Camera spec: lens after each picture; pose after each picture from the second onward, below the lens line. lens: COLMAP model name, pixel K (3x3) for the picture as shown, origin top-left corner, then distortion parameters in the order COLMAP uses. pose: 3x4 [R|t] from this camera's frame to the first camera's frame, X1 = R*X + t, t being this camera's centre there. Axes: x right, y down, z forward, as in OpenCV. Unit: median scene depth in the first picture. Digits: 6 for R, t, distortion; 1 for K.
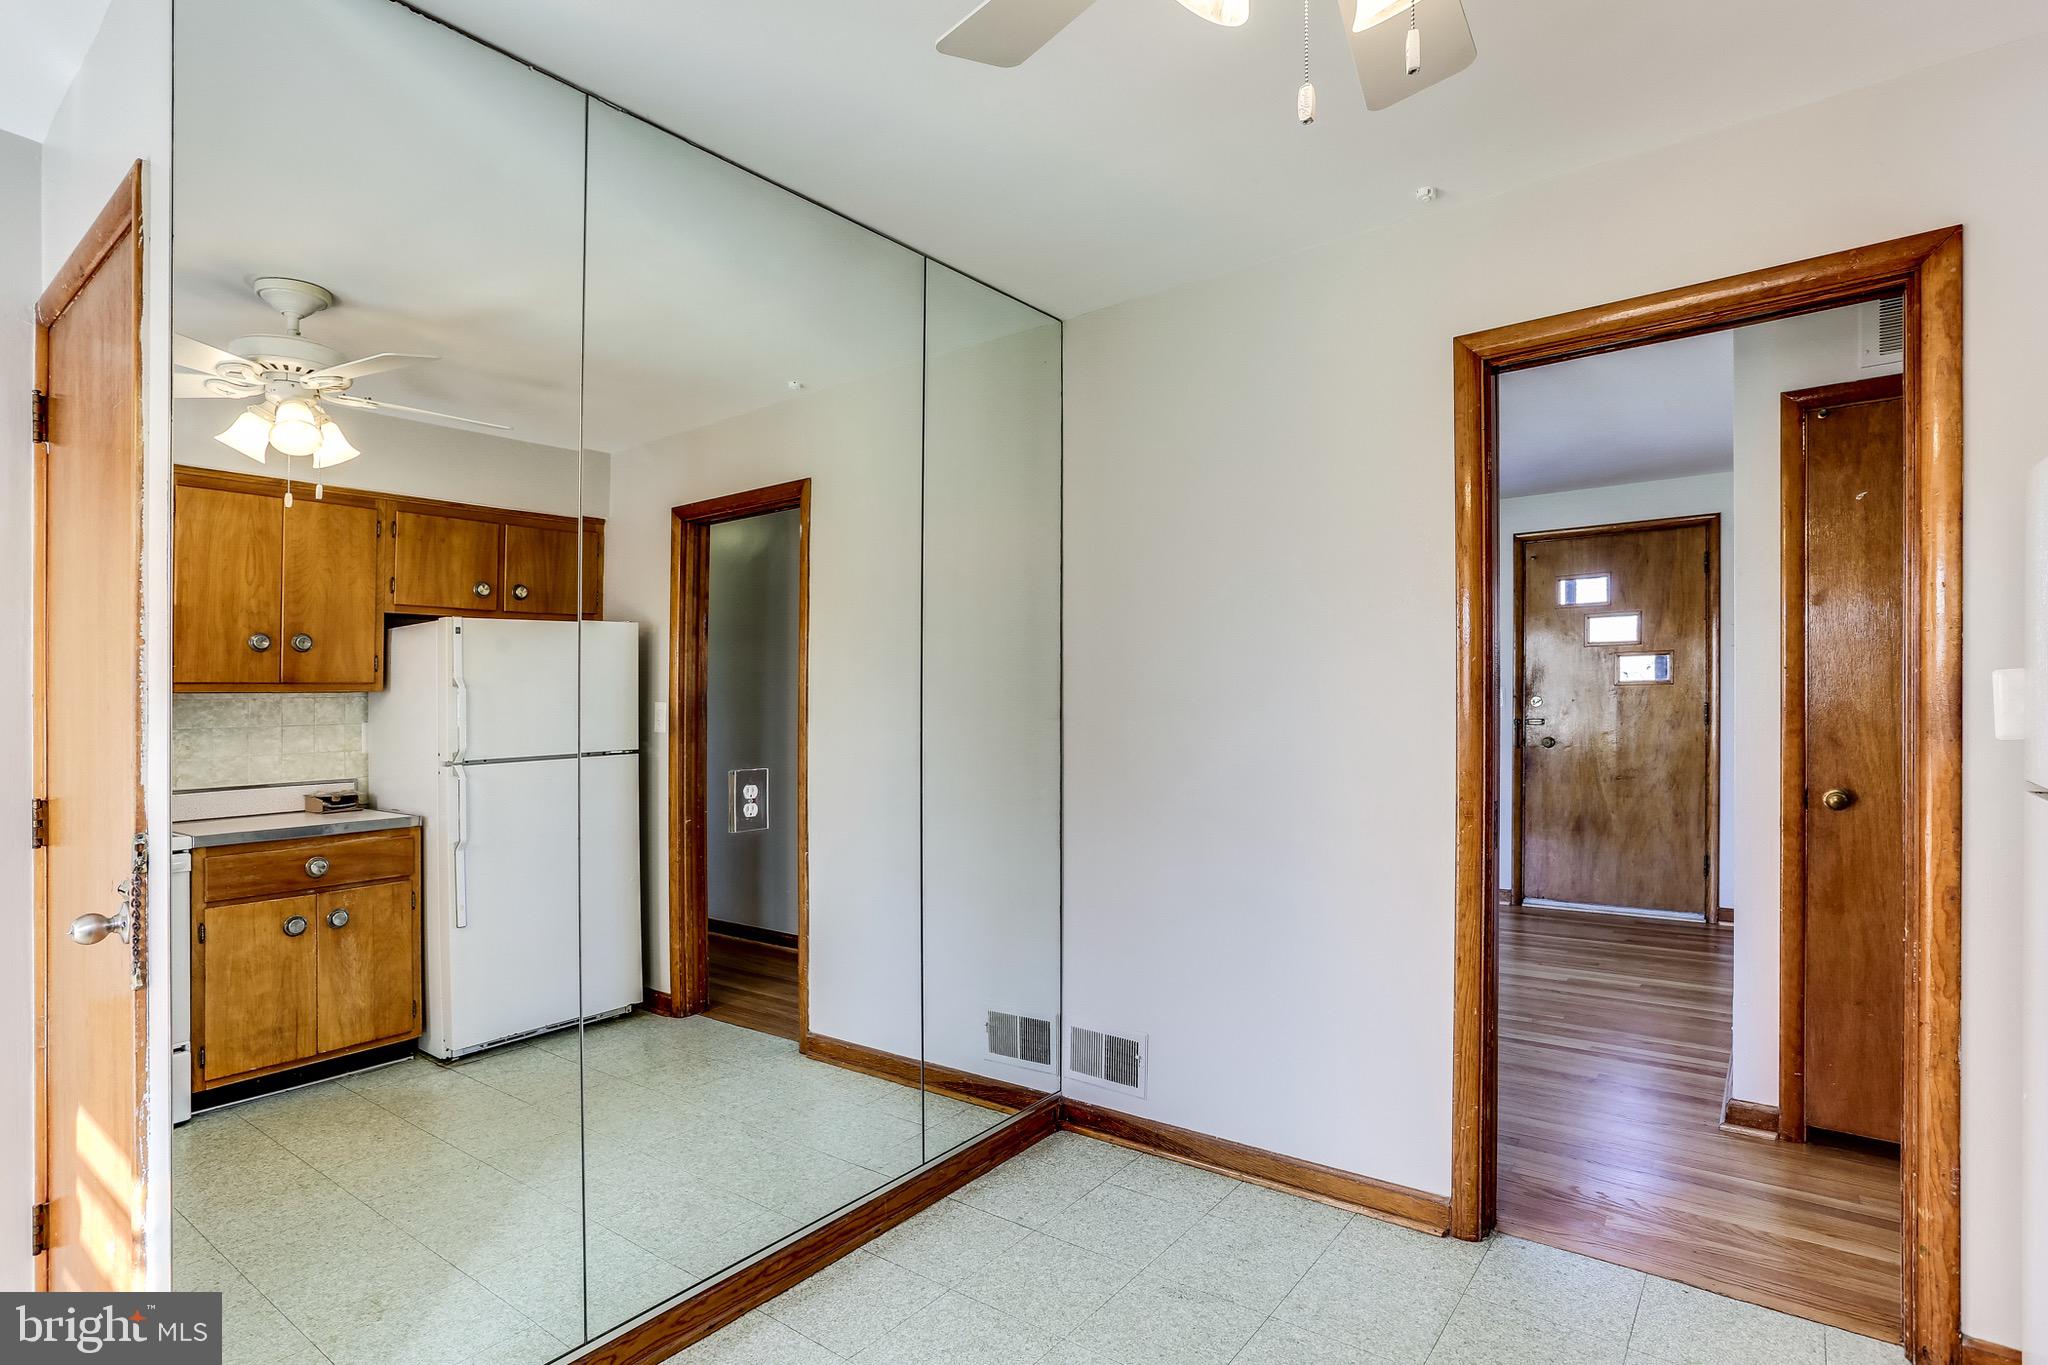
lens RADIAL K [[997.9, 0, 1039.2], [0, 997.9, 684.1], [0, 0, 1]] dist [-0.027442, 0.004282]
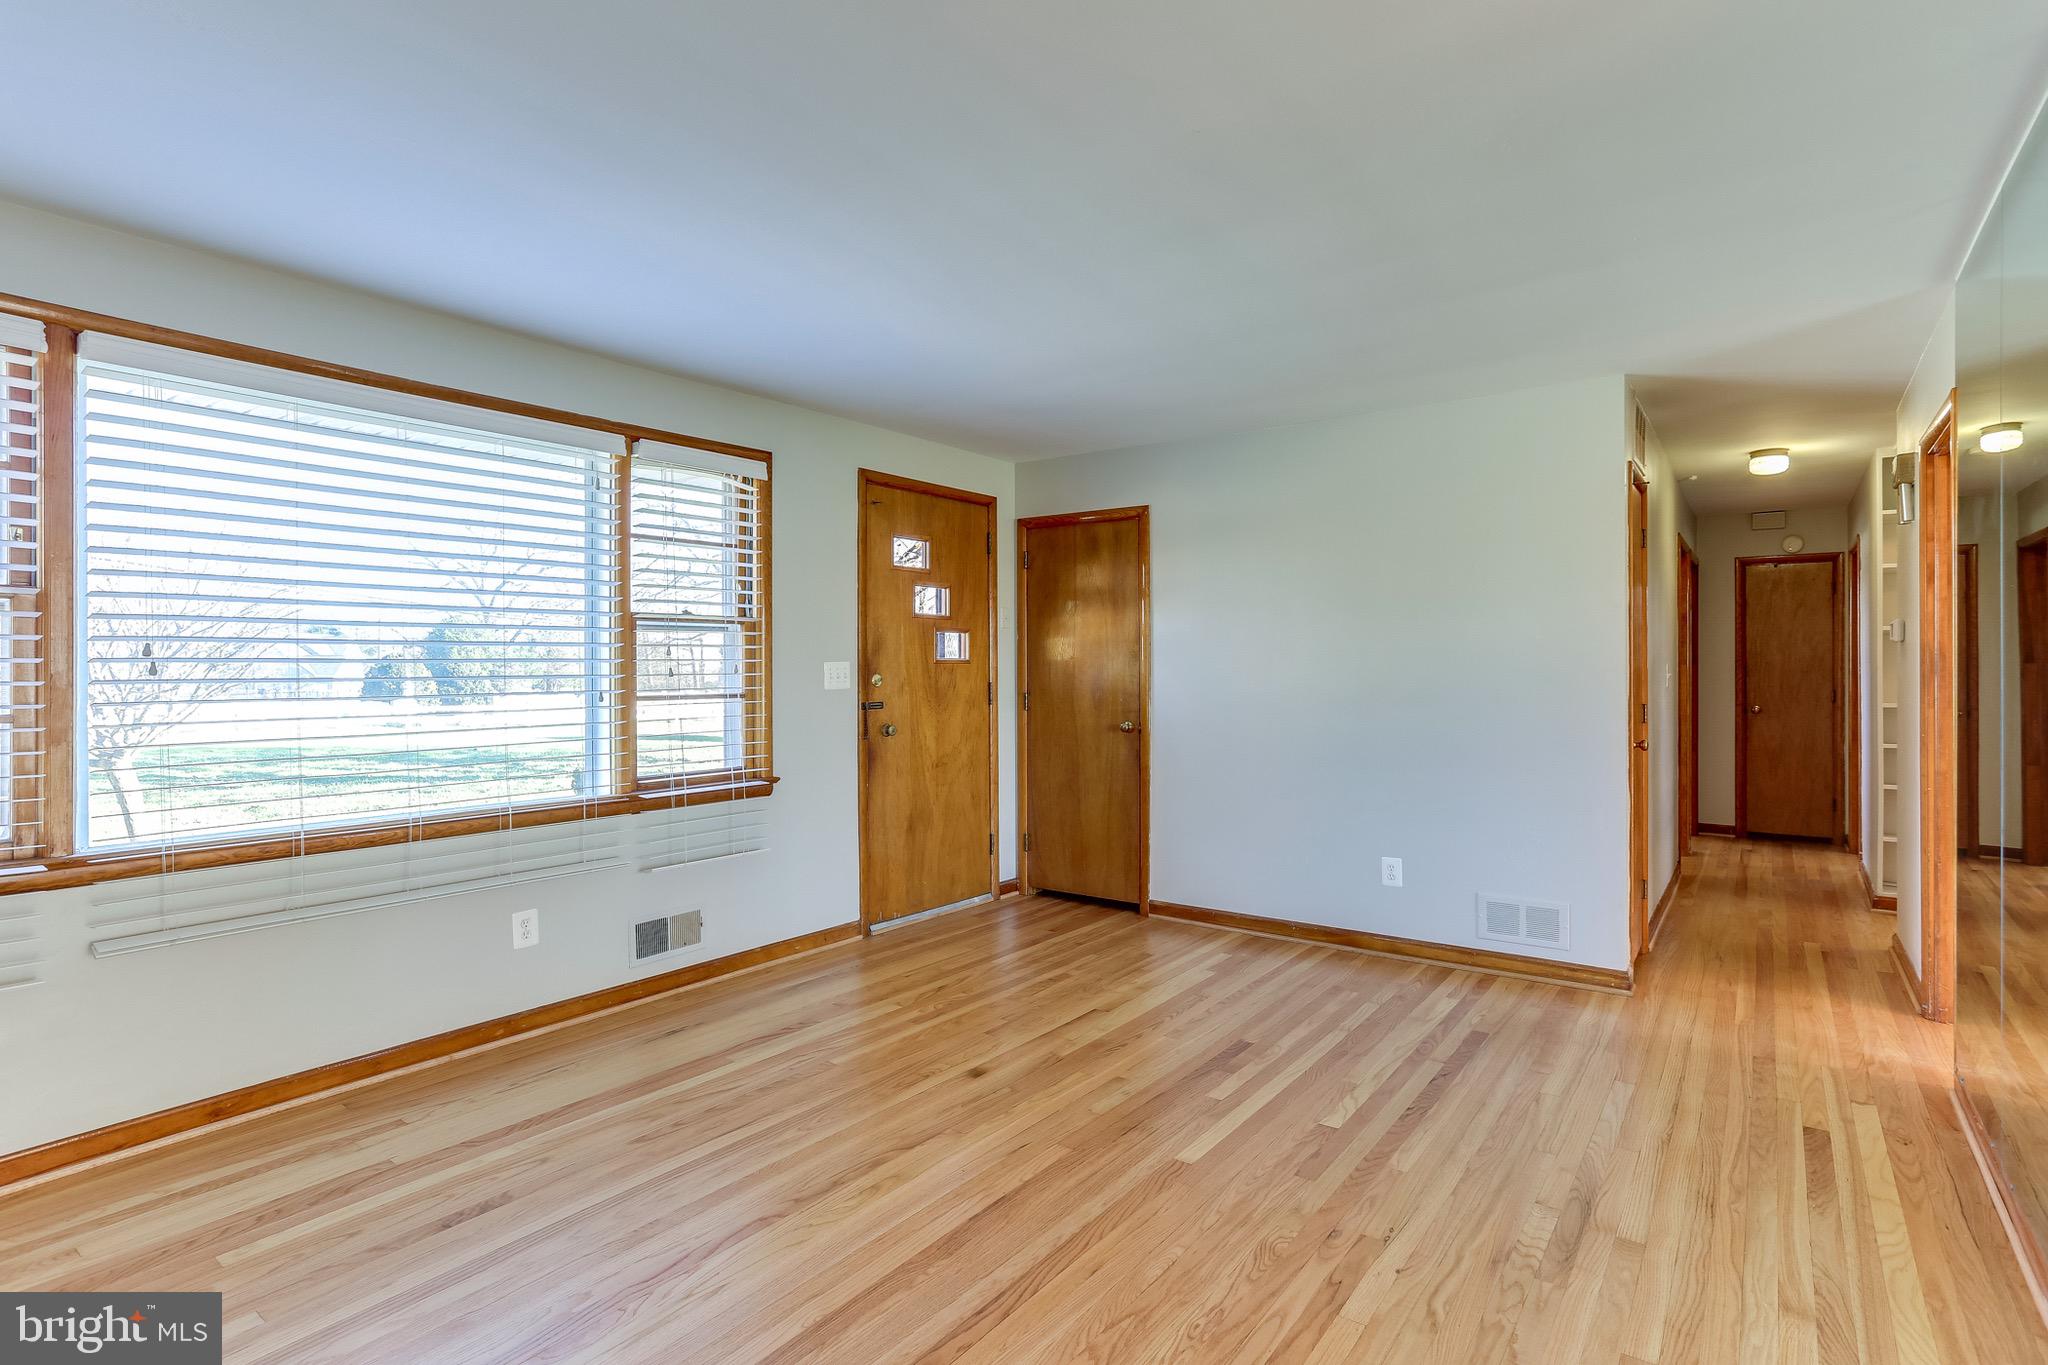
lens RADIAL K [[997.9, 0, 1031.5], [0, 997.9, 673.5], [0, 0, 1]] dist [-0.027442, 0.004282]
pose [[-0.023997, 0.021451, 0.999482, -0.335193], [-0.024950, 0.999446, -0.022049, 0.028911], [-0.999401, -0.025466, -0.023448, 0.944148]]
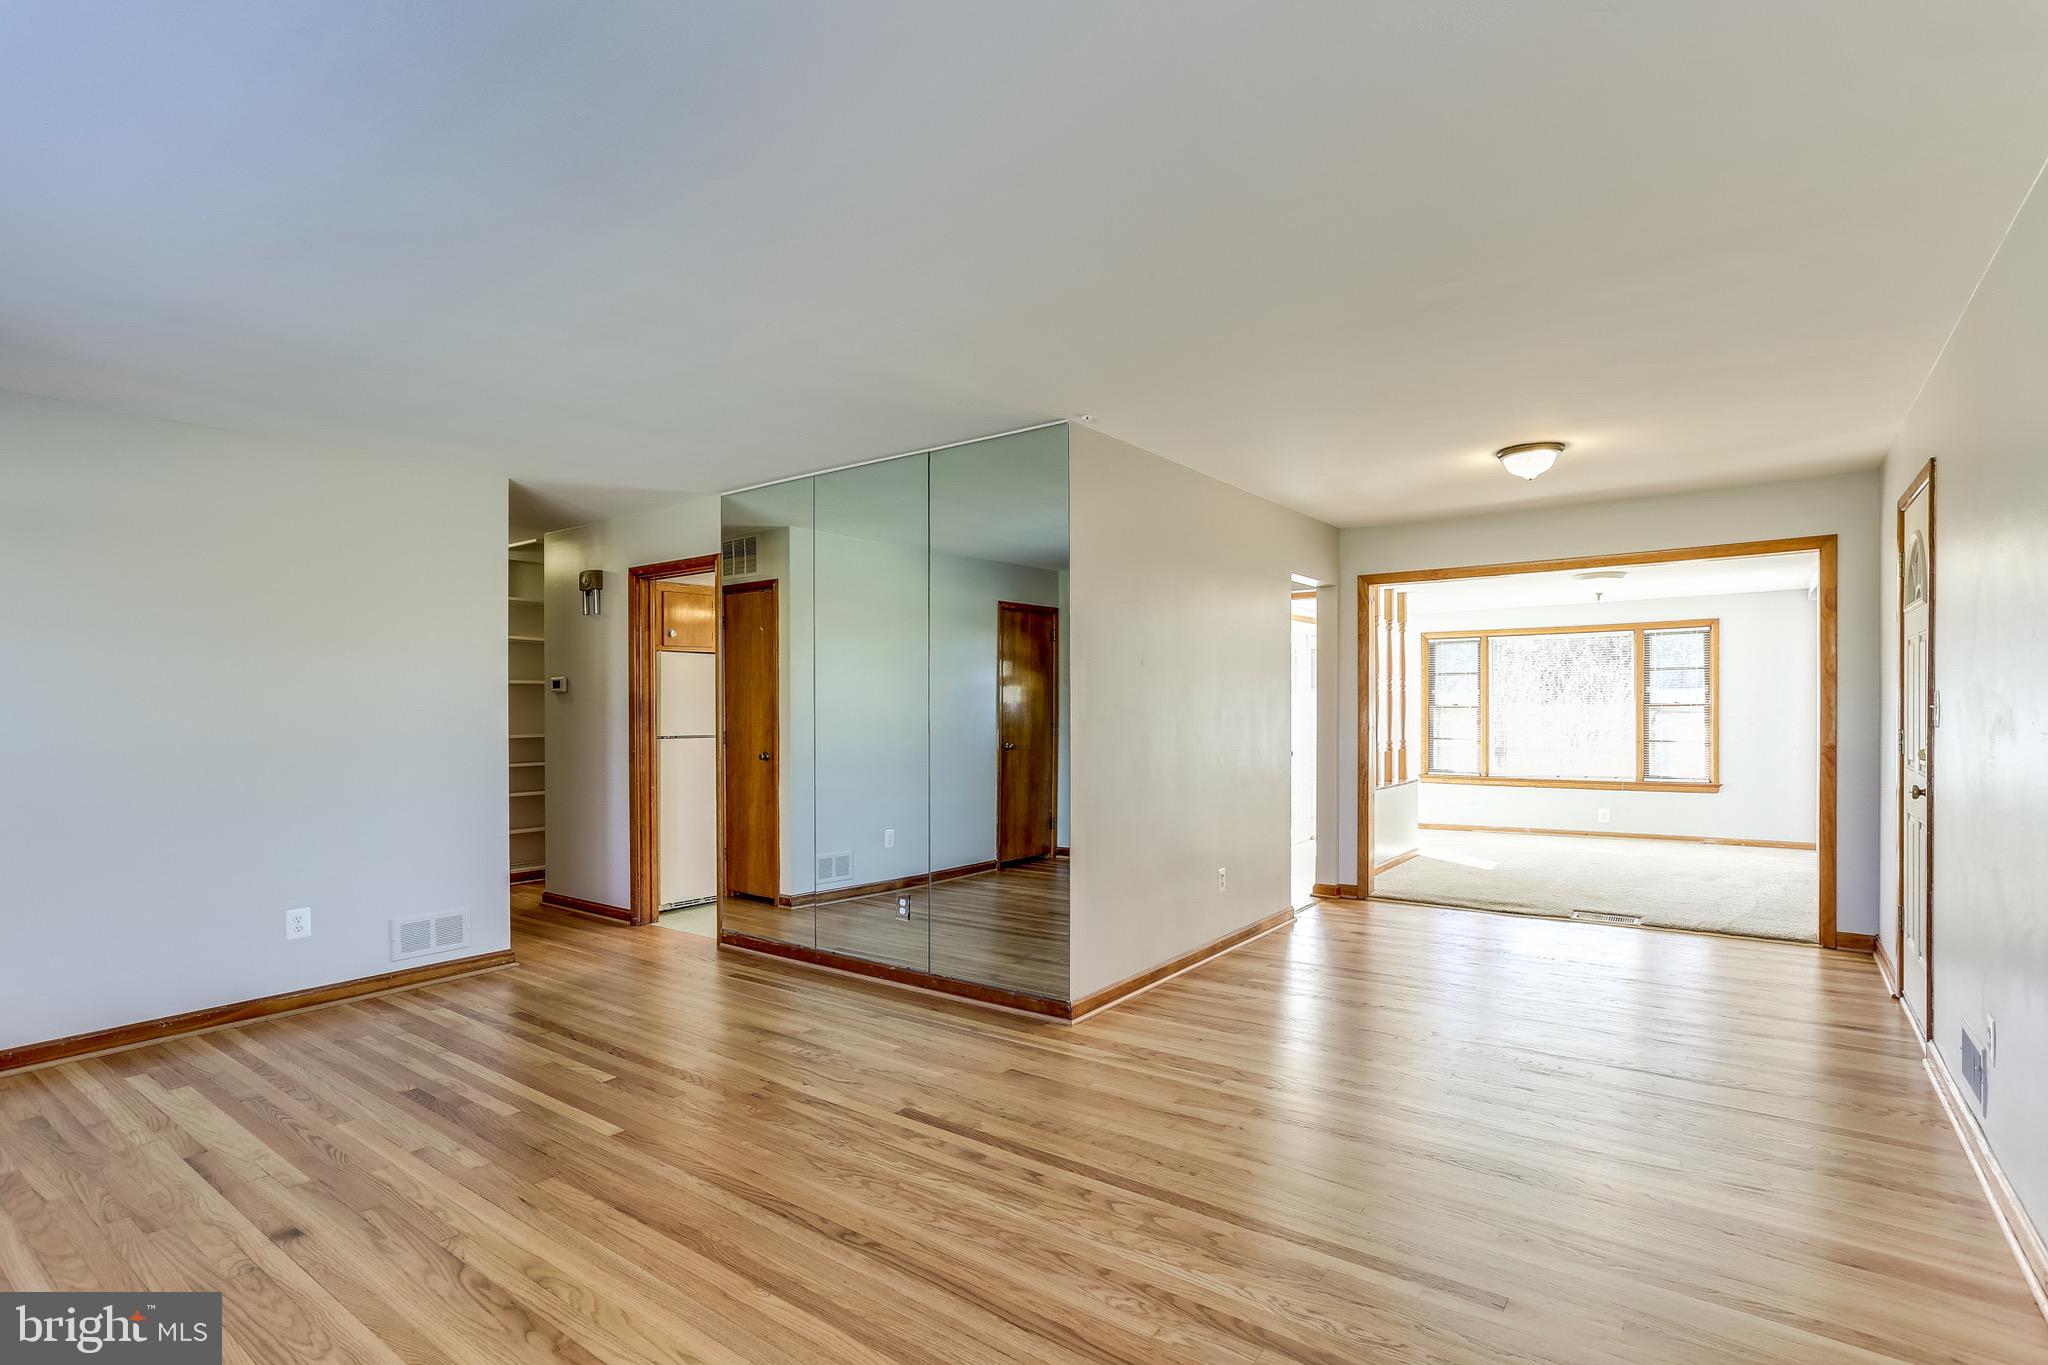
lens RADIAL K [[997.9, 0, 1004.4], [0, 997.9, 716.5], [0, 0, 1]] dist [-0.027442, 0.004282]
pose [[-0.999225, 0.035281, -0.017448, -0.078977], [0.035545, 0.999255, -0.015059, 0.034832], [0.016904, -0.015667, -0.999734, 1.396212]]
